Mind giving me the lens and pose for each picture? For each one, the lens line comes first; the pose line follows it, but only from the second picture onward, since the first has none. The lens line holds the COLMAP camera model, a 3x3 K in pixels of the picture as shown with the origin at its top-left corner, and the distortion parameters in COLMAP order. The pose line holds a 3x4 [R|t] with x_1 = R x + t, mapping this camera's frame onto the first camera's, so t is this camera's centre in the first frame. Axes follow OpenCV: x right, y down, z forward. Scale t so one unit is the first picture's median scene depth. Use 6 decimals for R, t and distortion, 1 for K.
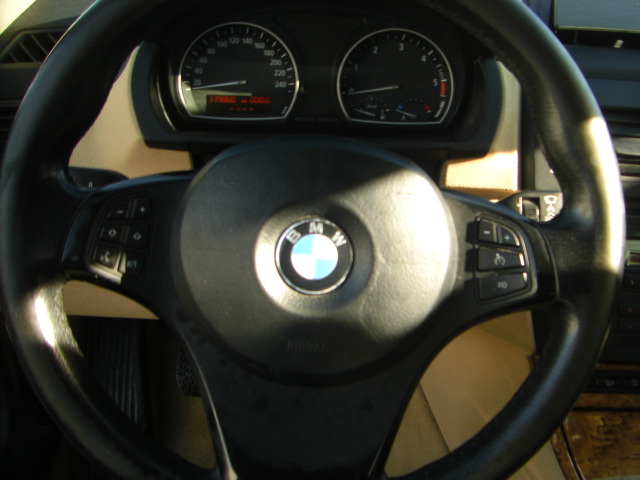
lens RADIAL K [[723.9, 0, 316.7], [0, 723.9, 236.0], [0, 0, 1]] dist [-0.147872, 0.000000]
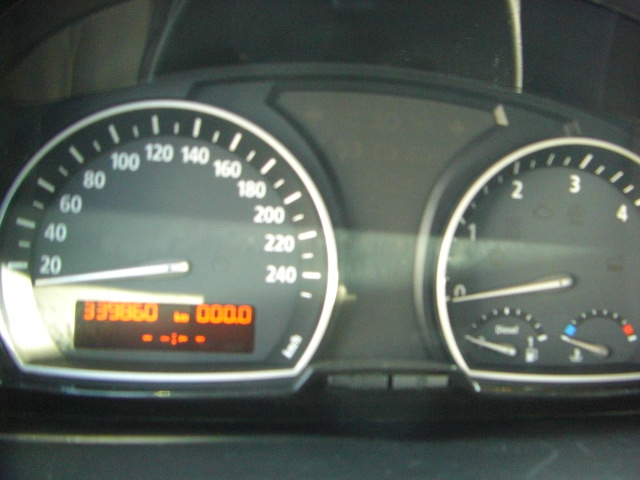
lens RADIAL K [[723.9, 0, 321.4], [0, 723.9, 244.8], [0, 0, 1]] dist [-0.147872, 0.000000]
pose [[0.992538, 0.019640, 0.120347, -0.076003], [0.000005, 0.986937, -0.161105, -0.167650], [-0.121939, 0.159903, 0.979572, 0.636125]]
